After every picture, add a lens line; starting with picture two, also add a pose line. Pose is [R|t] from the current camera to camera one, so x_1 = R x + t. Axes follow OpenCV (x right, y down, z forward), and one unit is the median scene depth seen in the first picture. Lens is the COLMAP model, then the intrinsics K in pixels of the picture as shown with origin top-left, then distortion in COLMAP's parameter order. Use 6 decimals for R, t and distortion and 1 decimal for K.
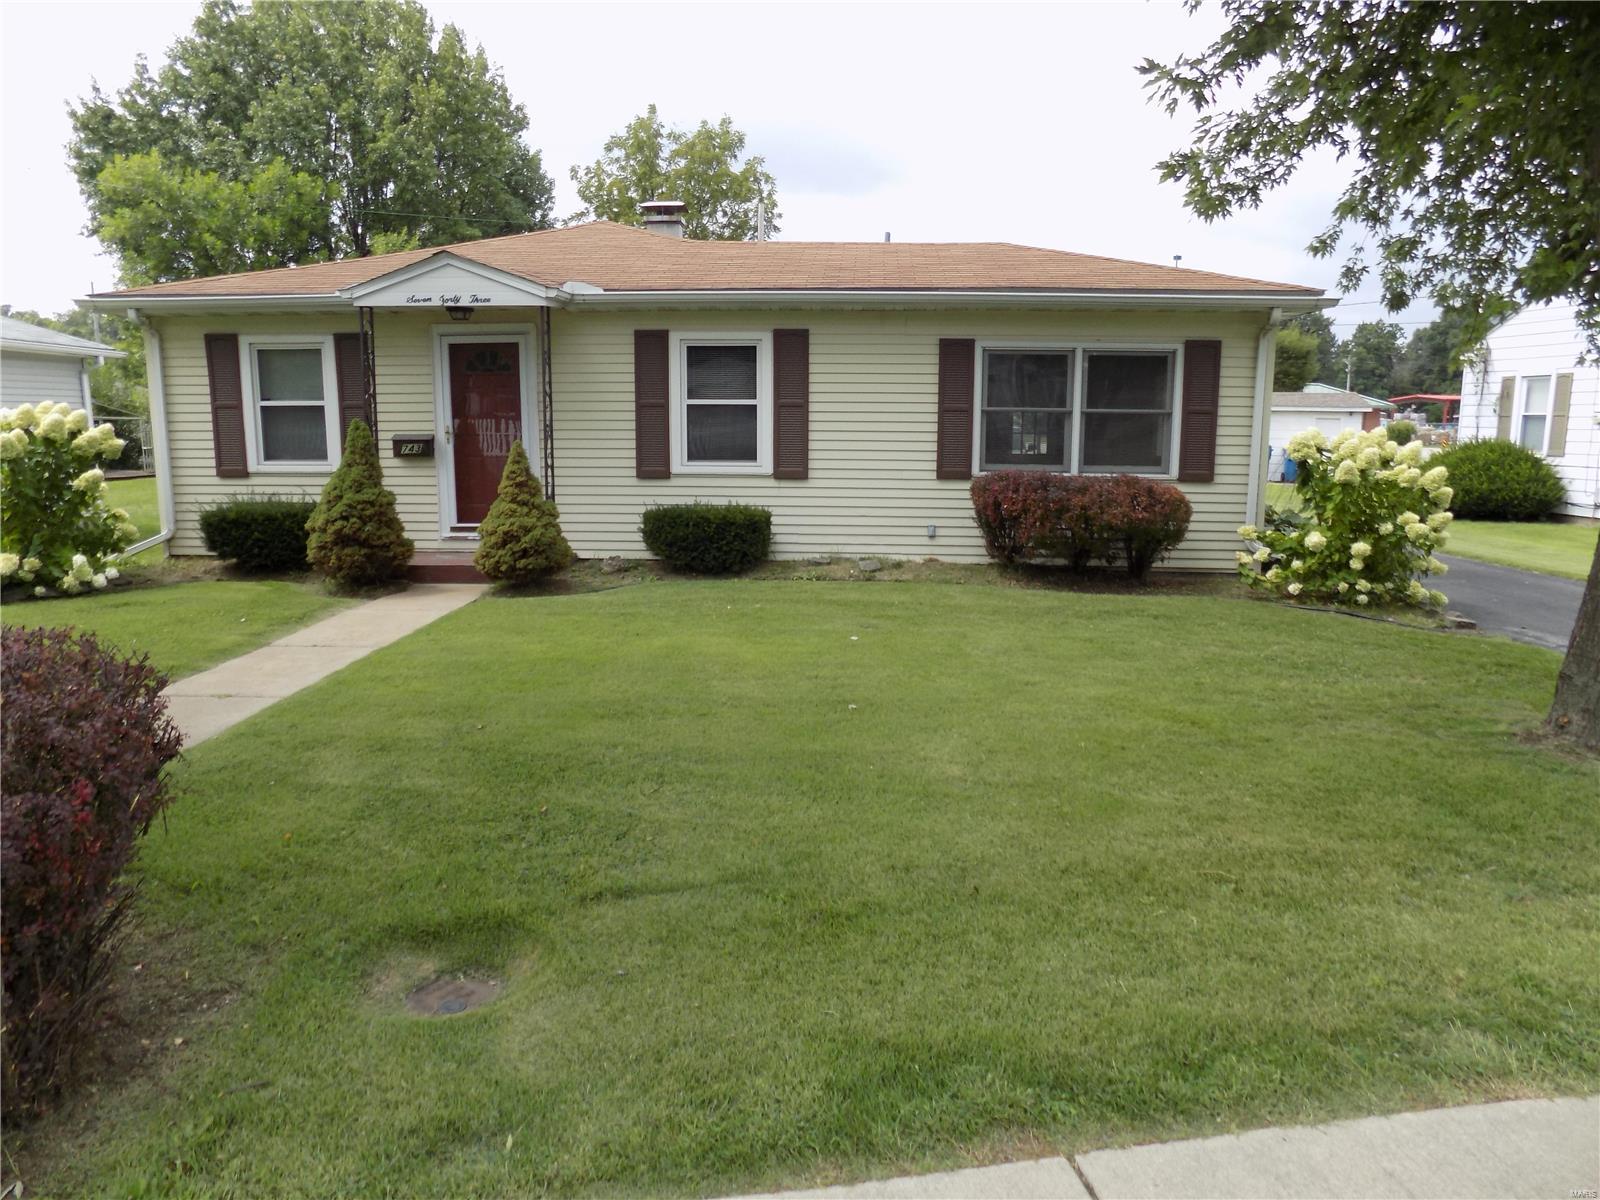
lens RADIAL K [[1087.5, 0, 800.0], [0, 1087.5, 600.0], [0, 0, 1]] dist [-0.027444, 0.003321]
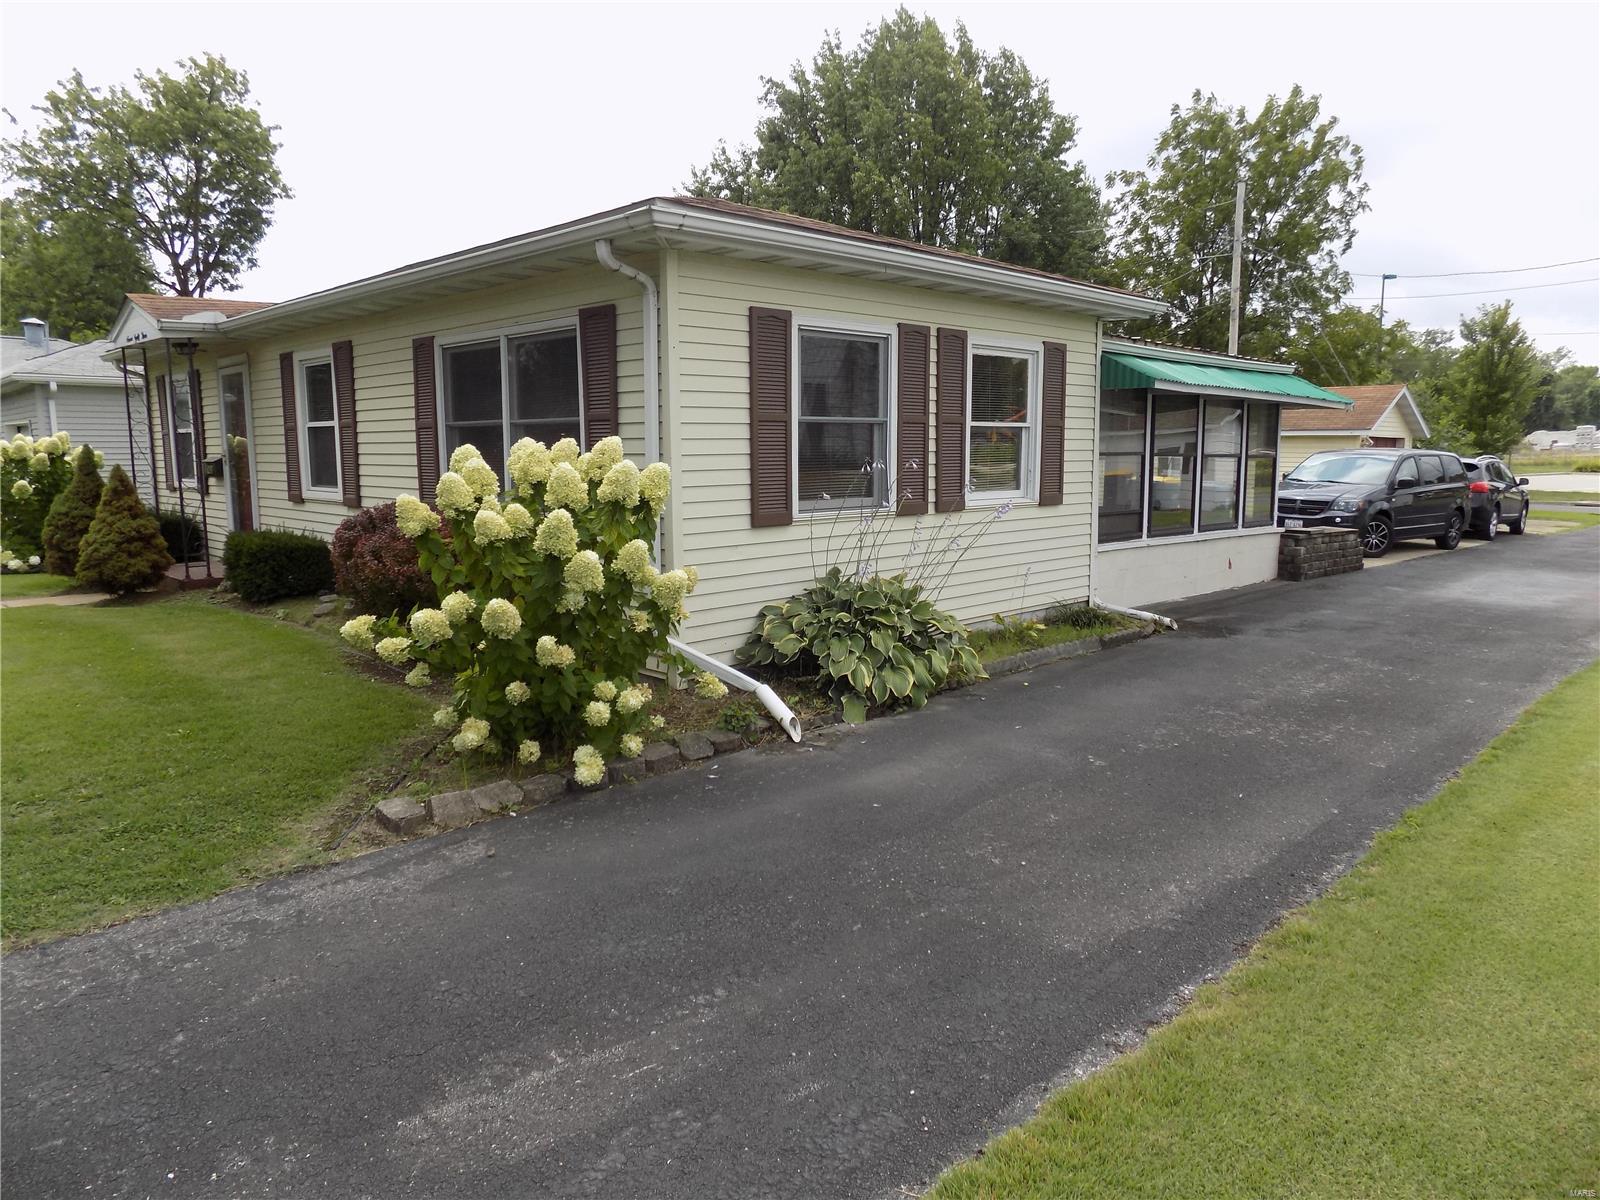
lens RADIAL K [[1067.0, 0, 800.0], [0, 1067.0, 600.0], [0, 0, 1]] dist [-0.028458, 0.001267]
pose [[0.751973, 0.086935, -0.653436, 0.692593], [-0.100394, 0.994806, 0.016819, -0.068970], [0.651504, 0.052953, 0.756795, 0.468231]]
